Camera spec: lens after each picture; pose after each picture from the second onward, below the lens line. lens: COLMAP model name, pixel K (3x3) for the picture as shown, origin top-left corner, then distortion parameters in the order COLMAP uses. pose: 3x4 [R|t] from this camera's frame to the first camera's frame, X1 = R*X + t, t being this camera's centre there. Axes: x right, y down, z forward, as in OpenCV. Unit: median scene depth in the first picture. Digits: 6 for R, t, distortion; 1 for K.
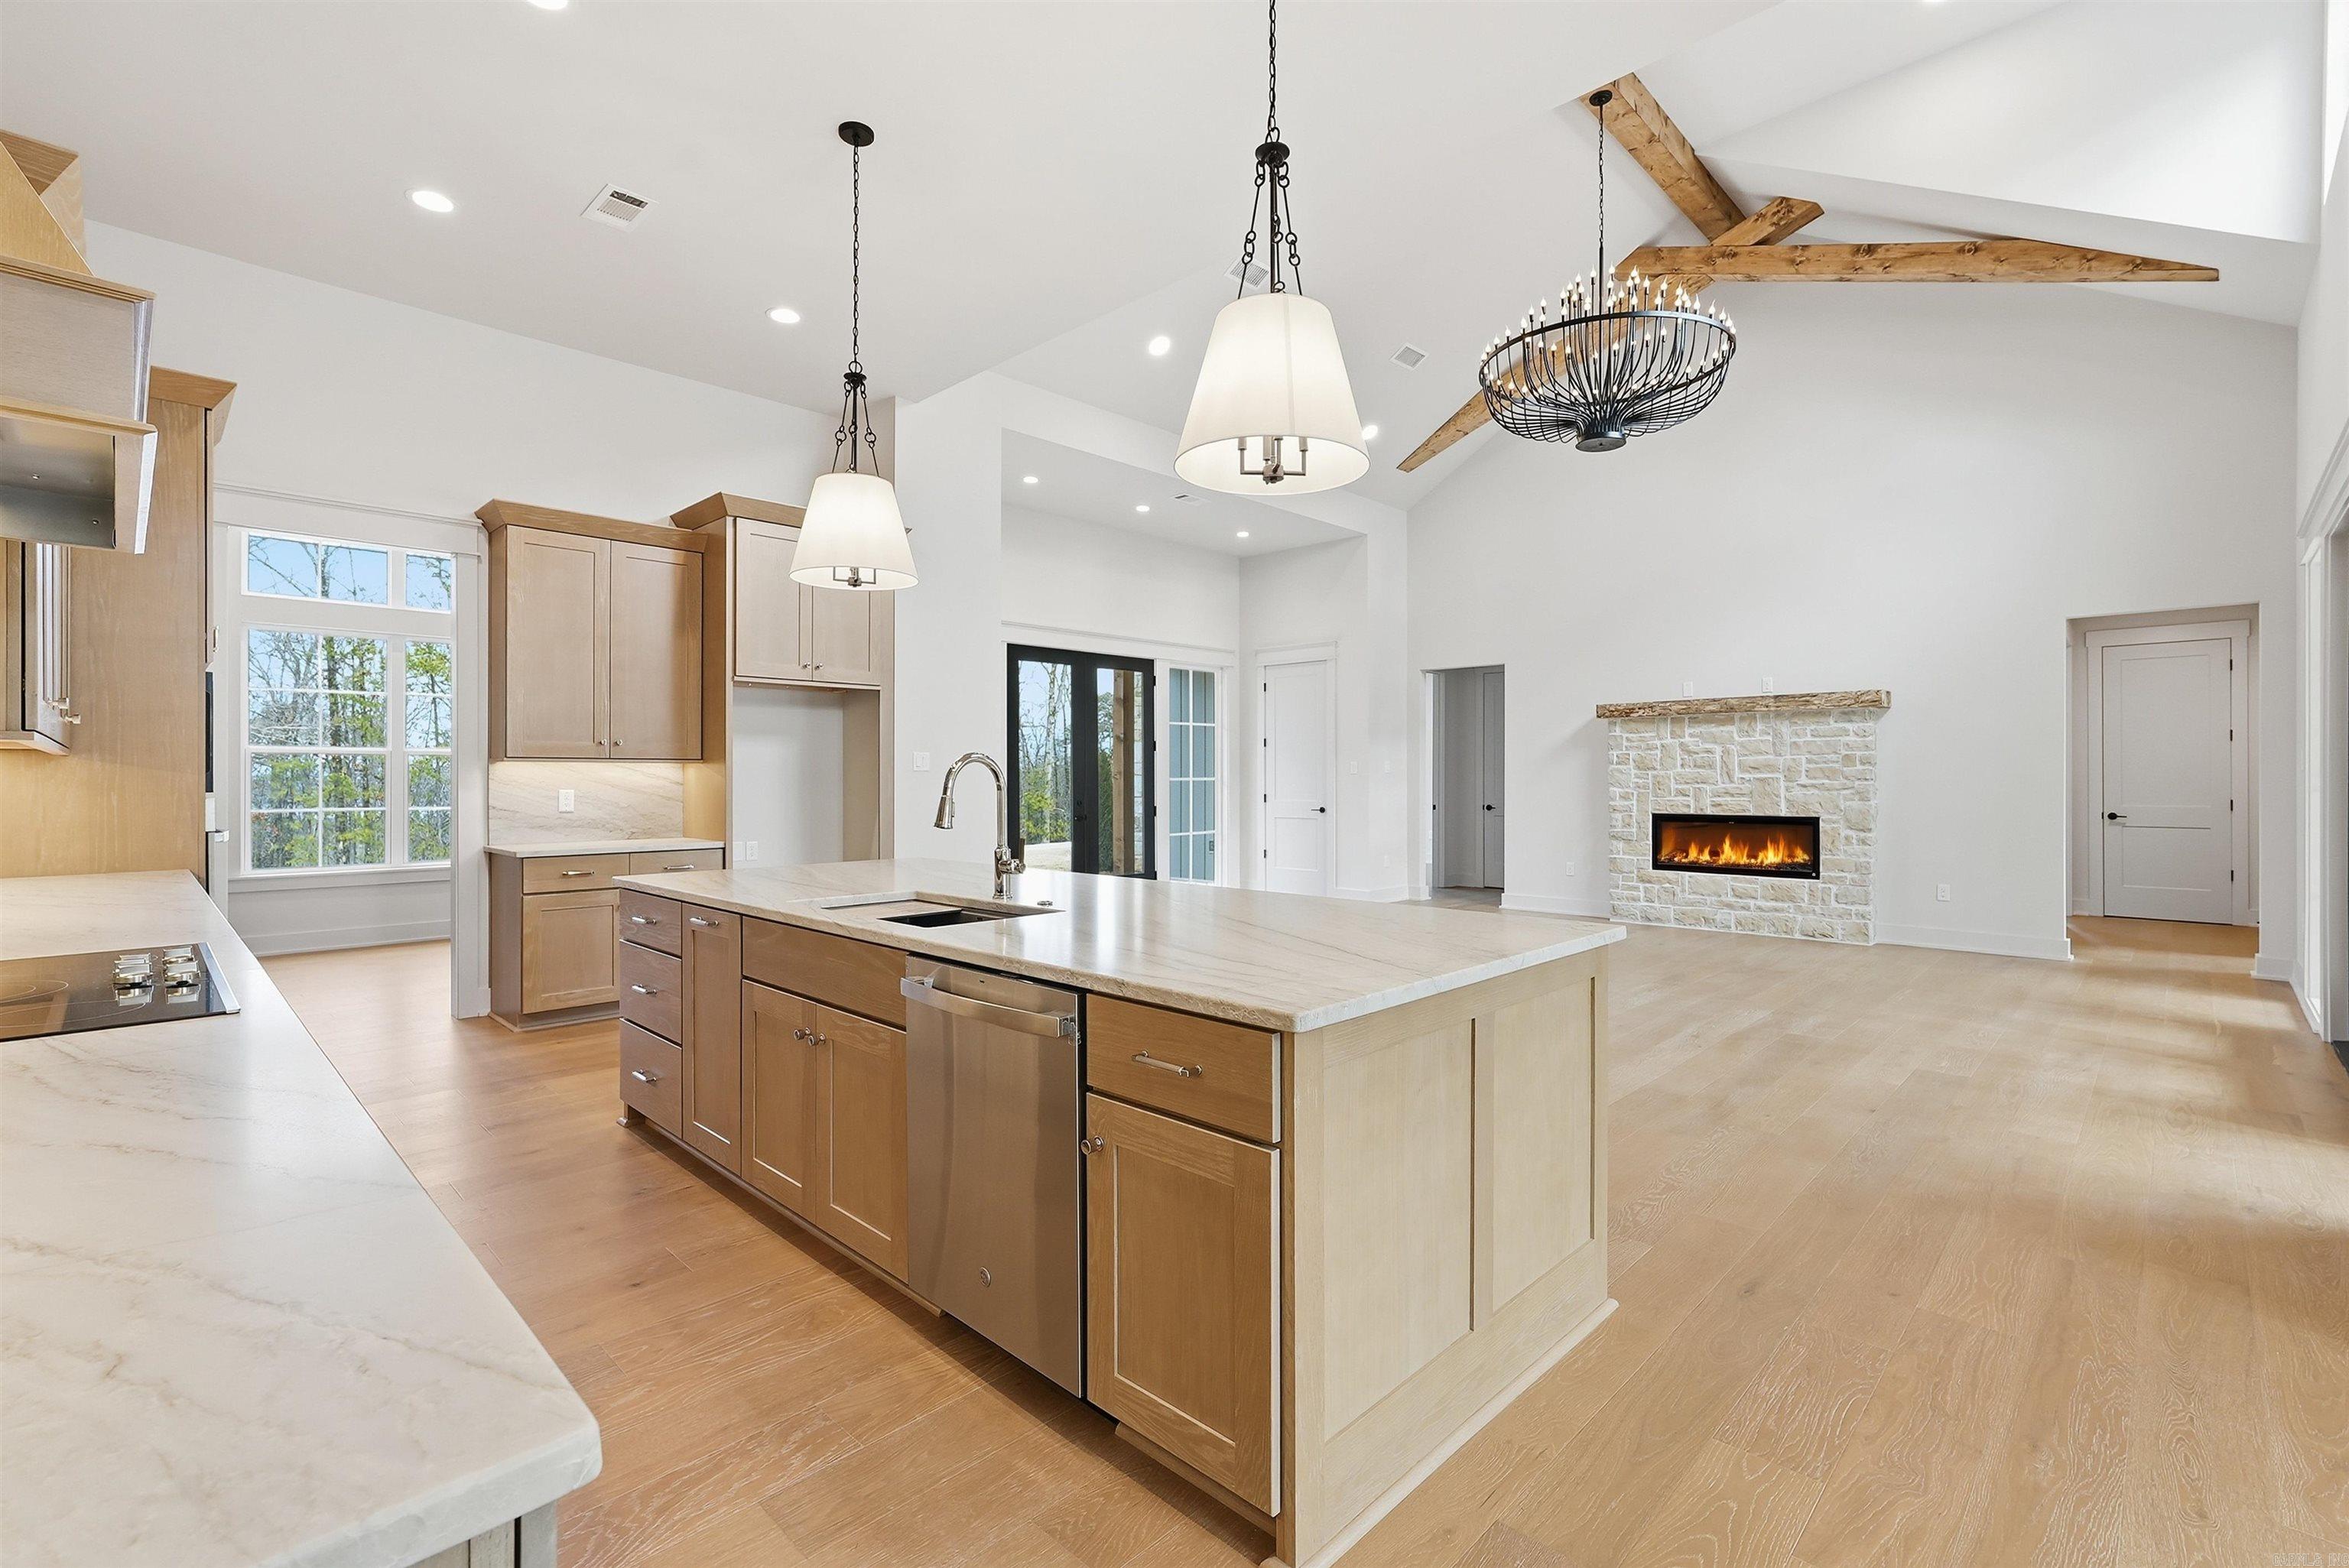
lens RADIAL K [[1048.2, 0, 1175.0], [0, 1048.2, 775.3], [0, 0, 1]] dist [-0.011768, 0.006285]
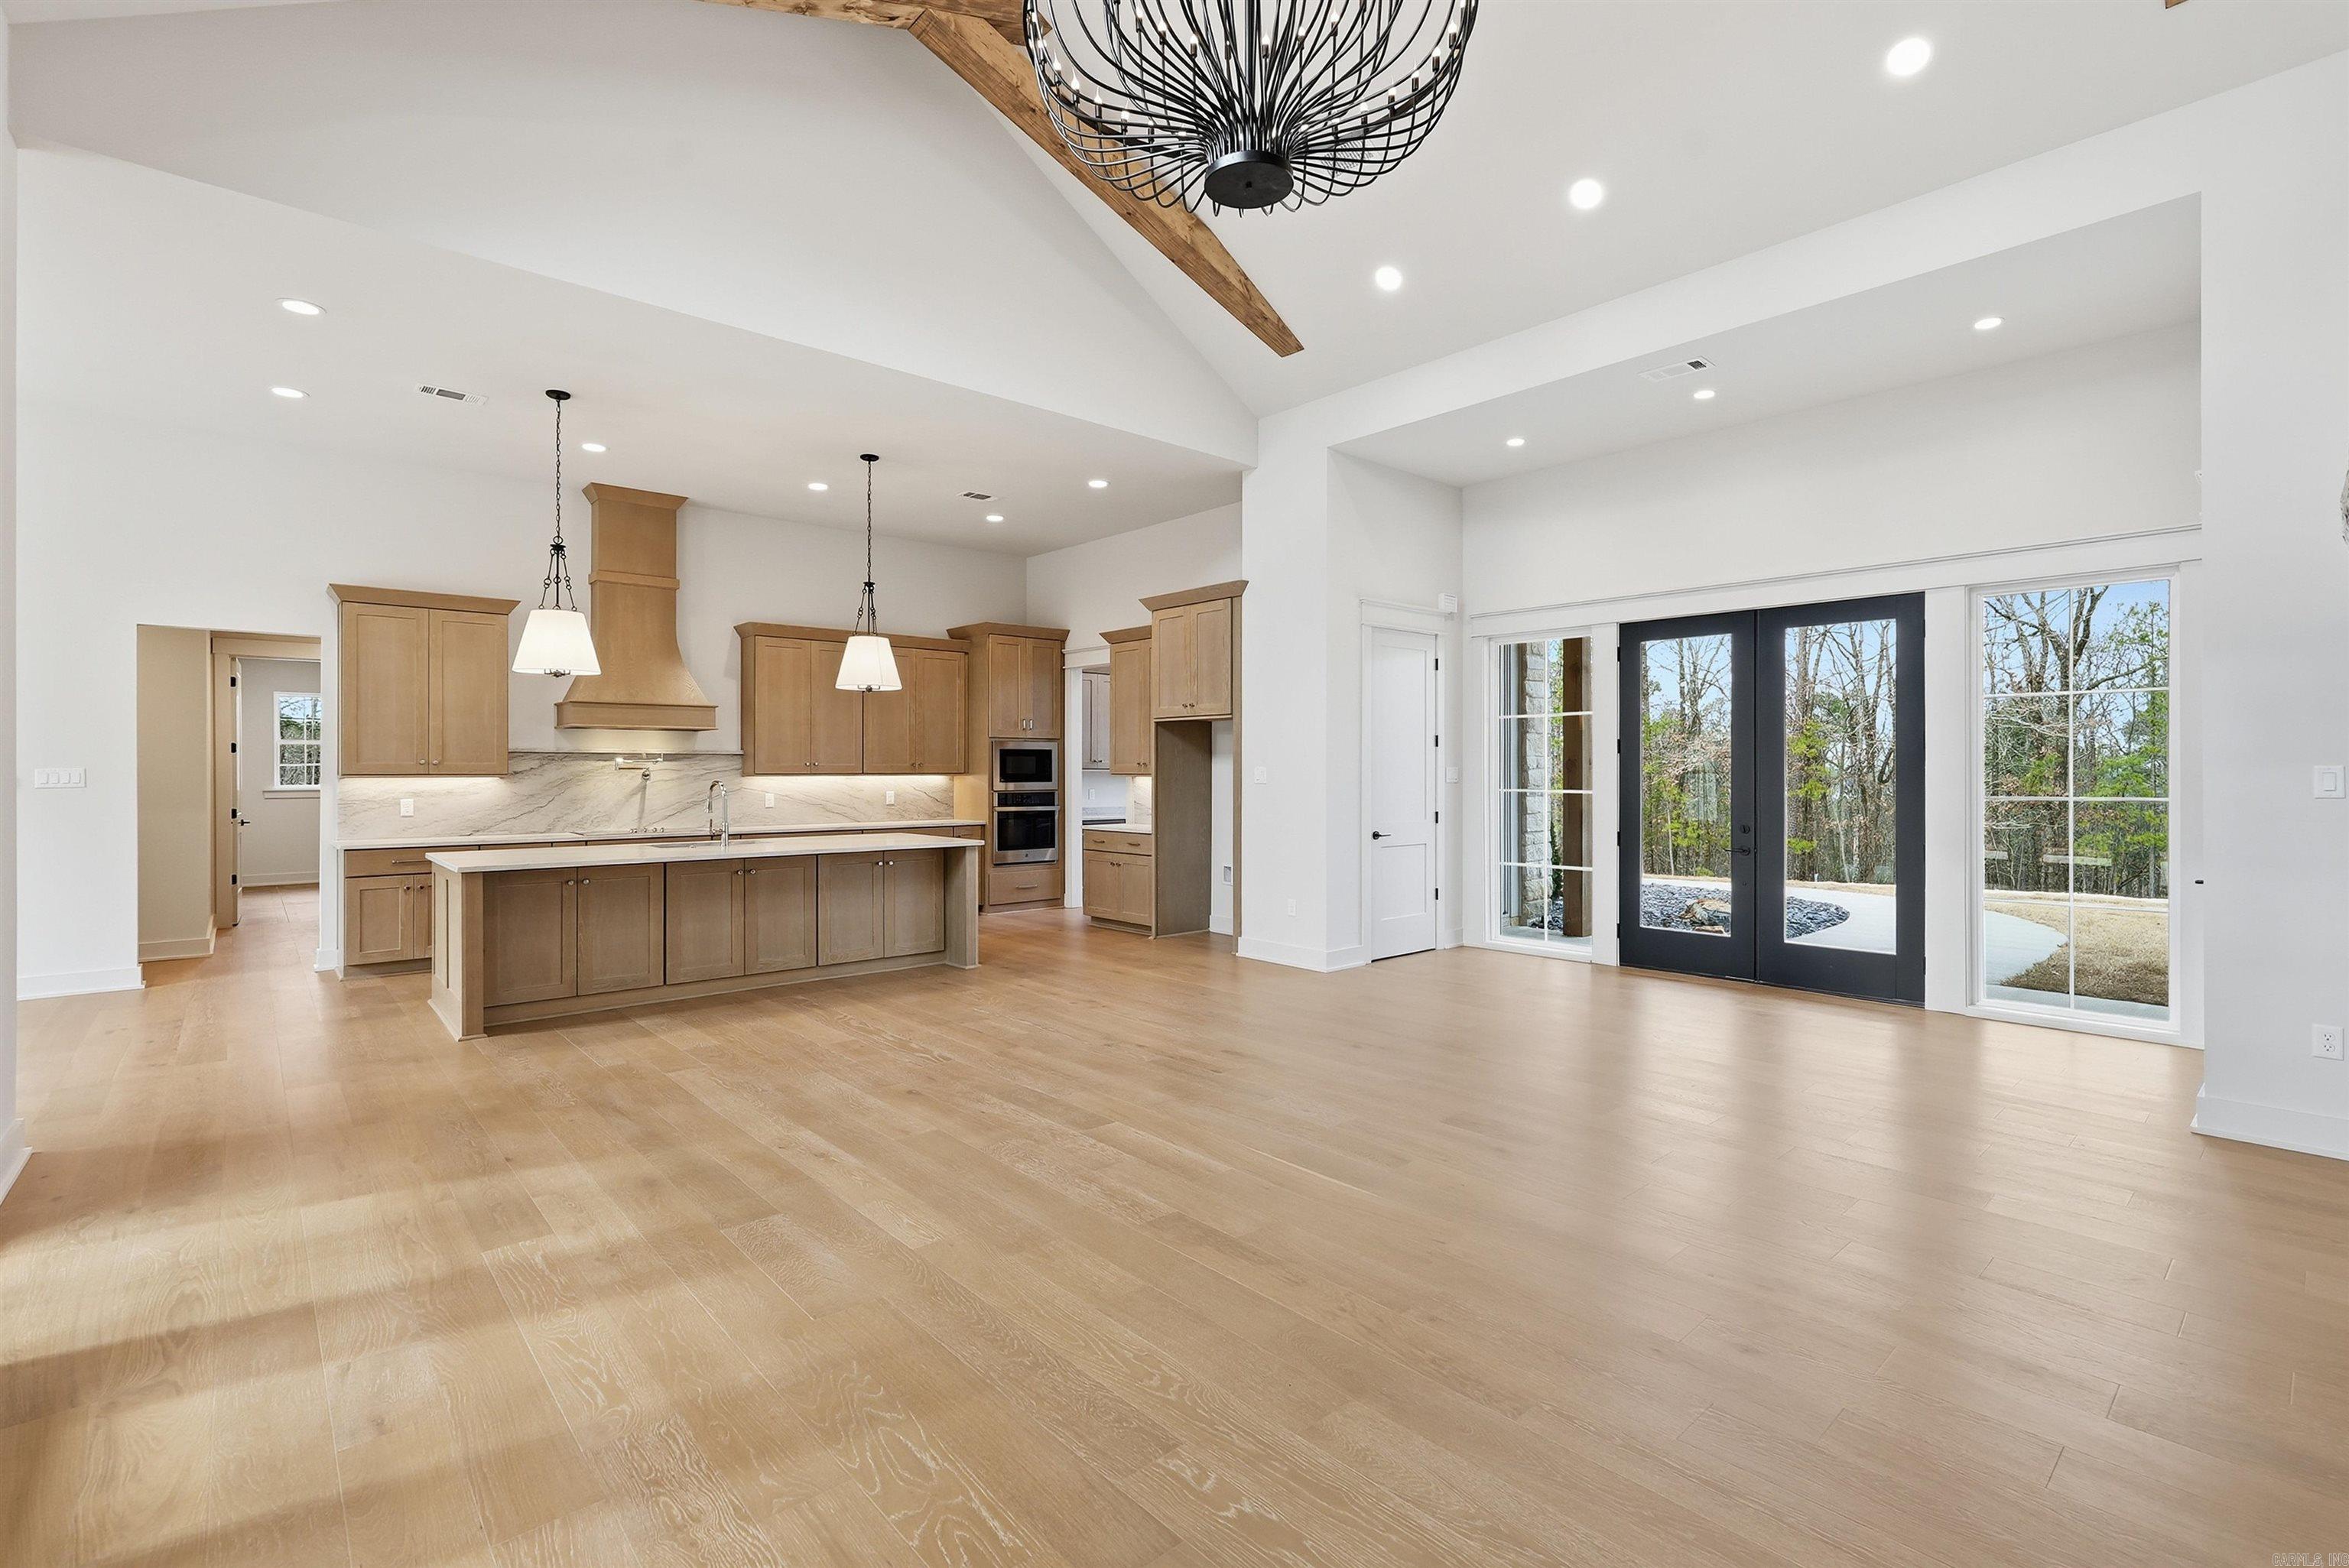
lens RADIAL K [[1048.2, 0, 1178.3], [0, 1048.2, 770.6], [0, 0, 1]] dist [-0.011768, 0.006285]
pose [[-0.066971, 0.001612, -0.997754, 0.716436], [0.000996, 0.999998, 0.001549, -0.015487], [0.997754, -0.000890, -0.066972, 0.762114]]
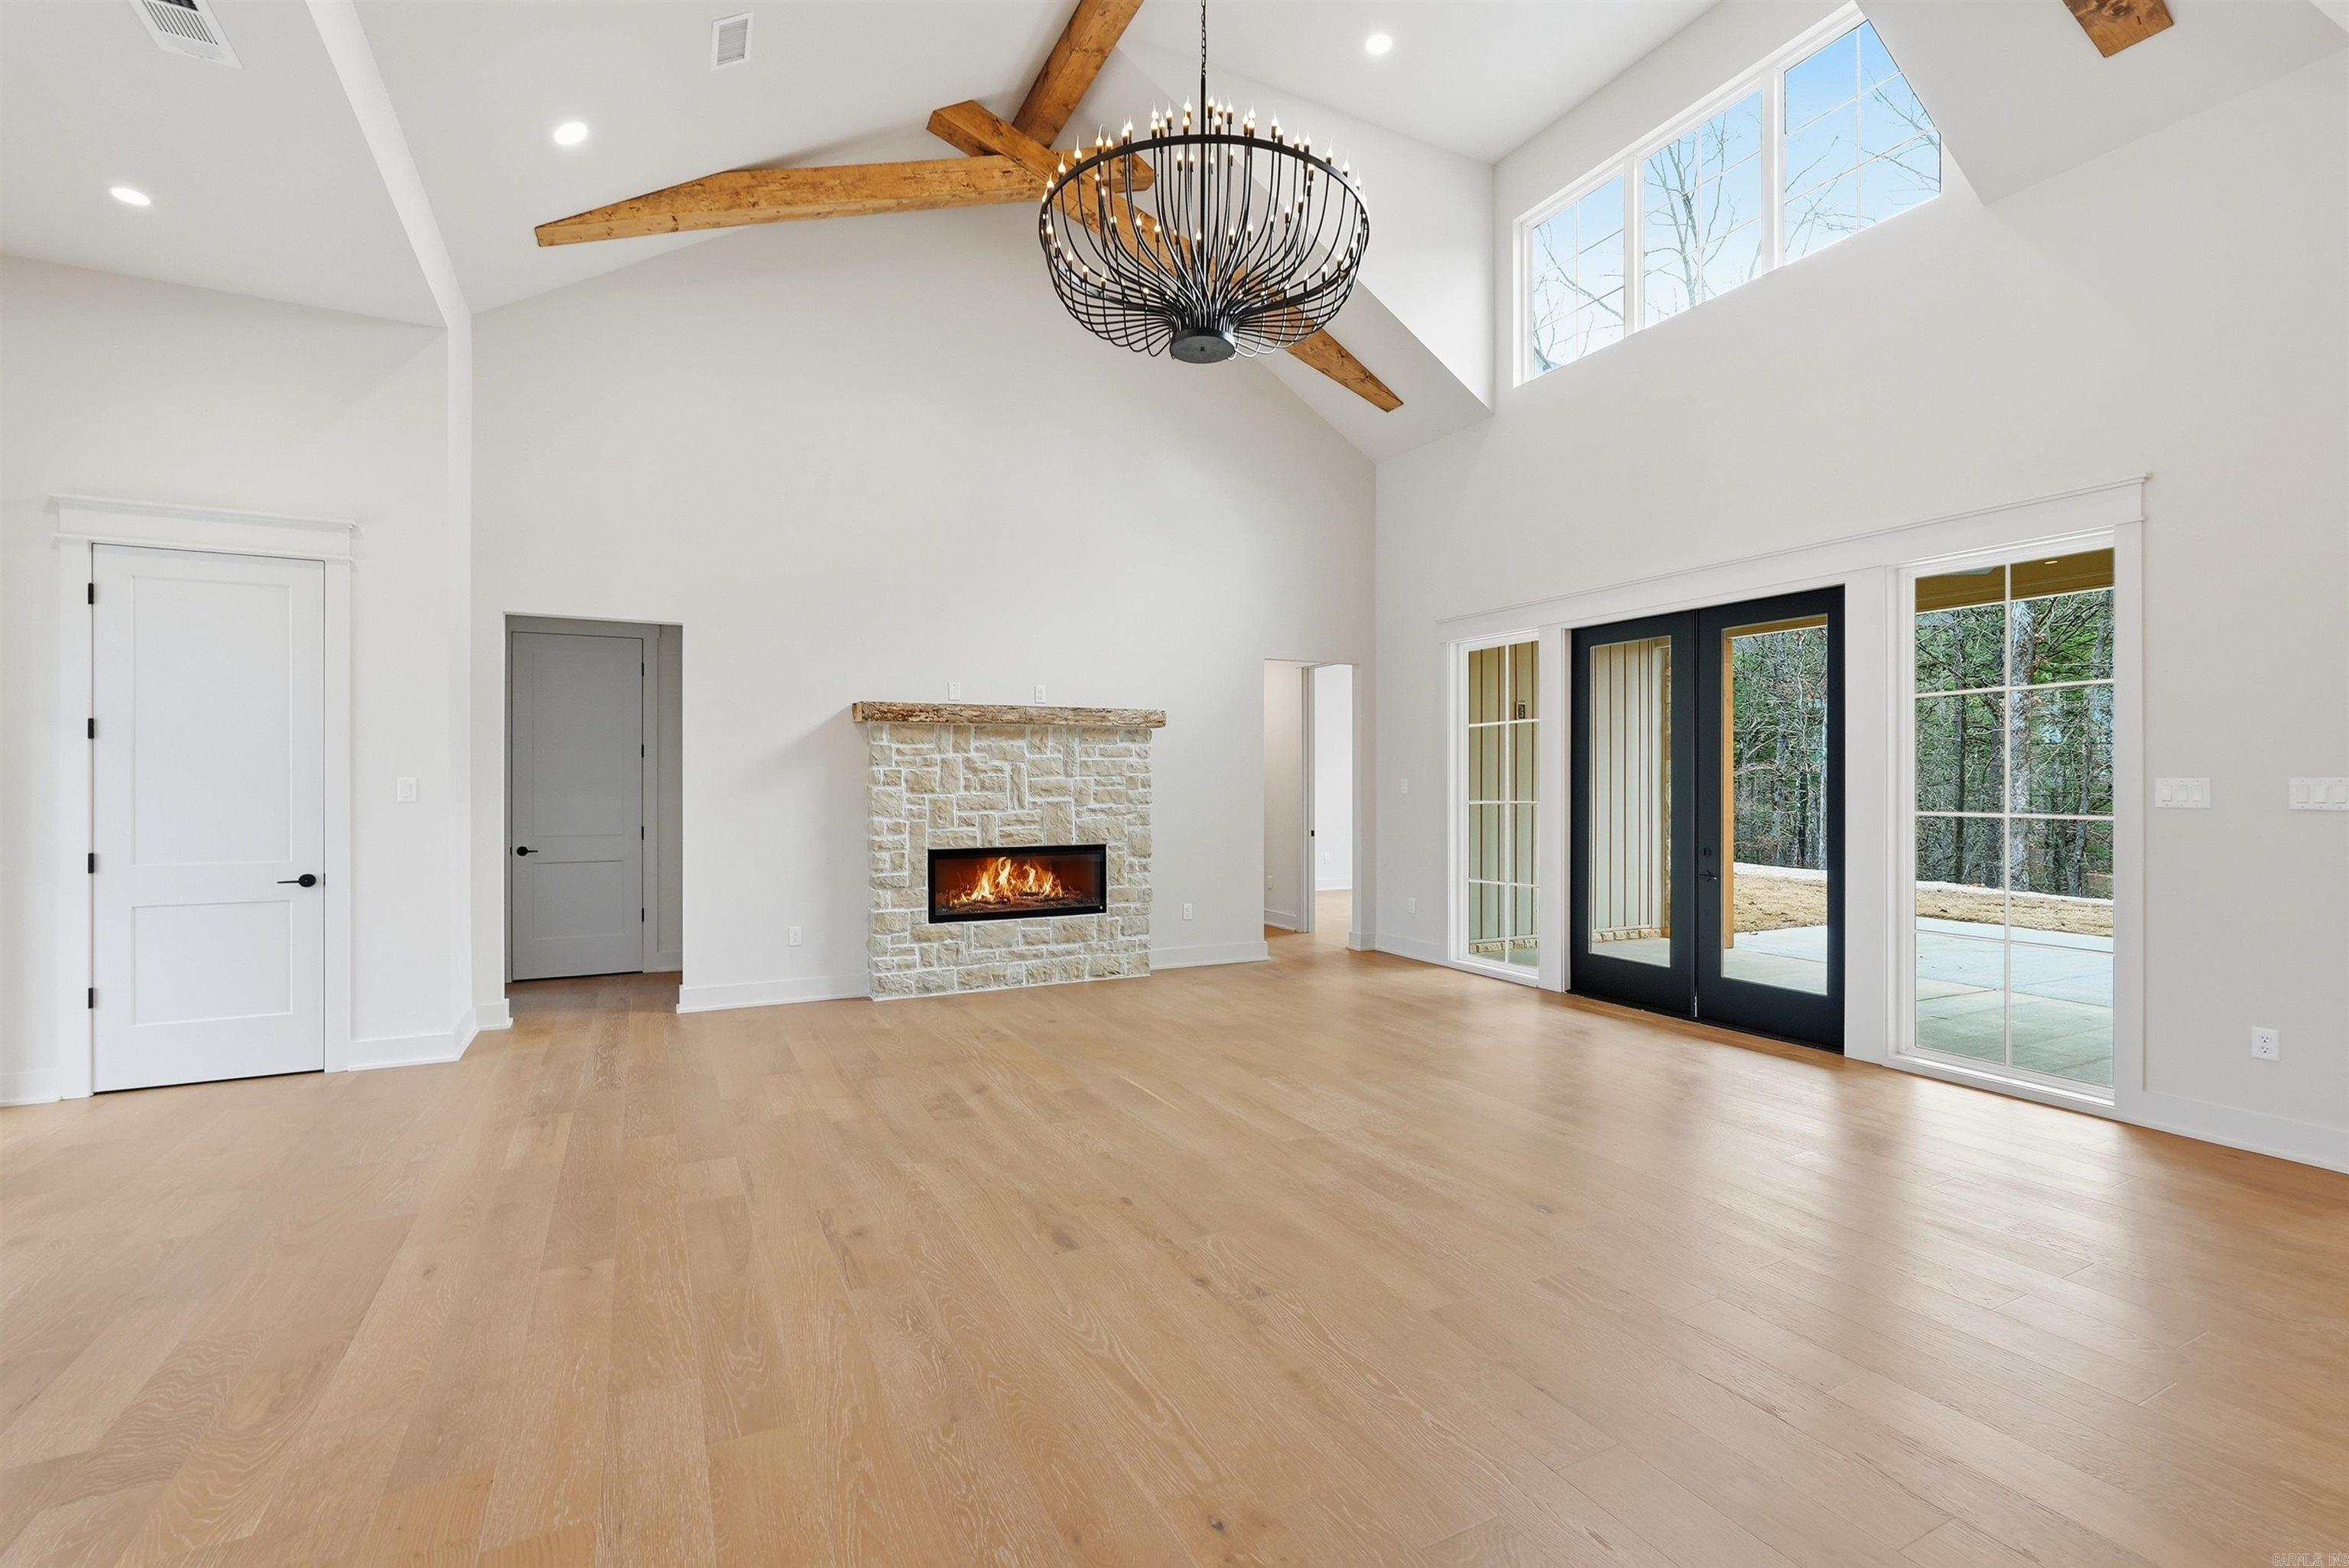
lens RADIAL K [[1048.2, 0, 1175.1], [0, 1048.2, 783.5], [0, 0, 1]] dist [-0.011768, 0.006285]
pose [[0.320604, -0.000945, 0.947213, -0.216400], [-0.001560, 0.999998, 0.001525, -0.013744], [-0.947212, -0.001967, 0.320601, 0.599287]]
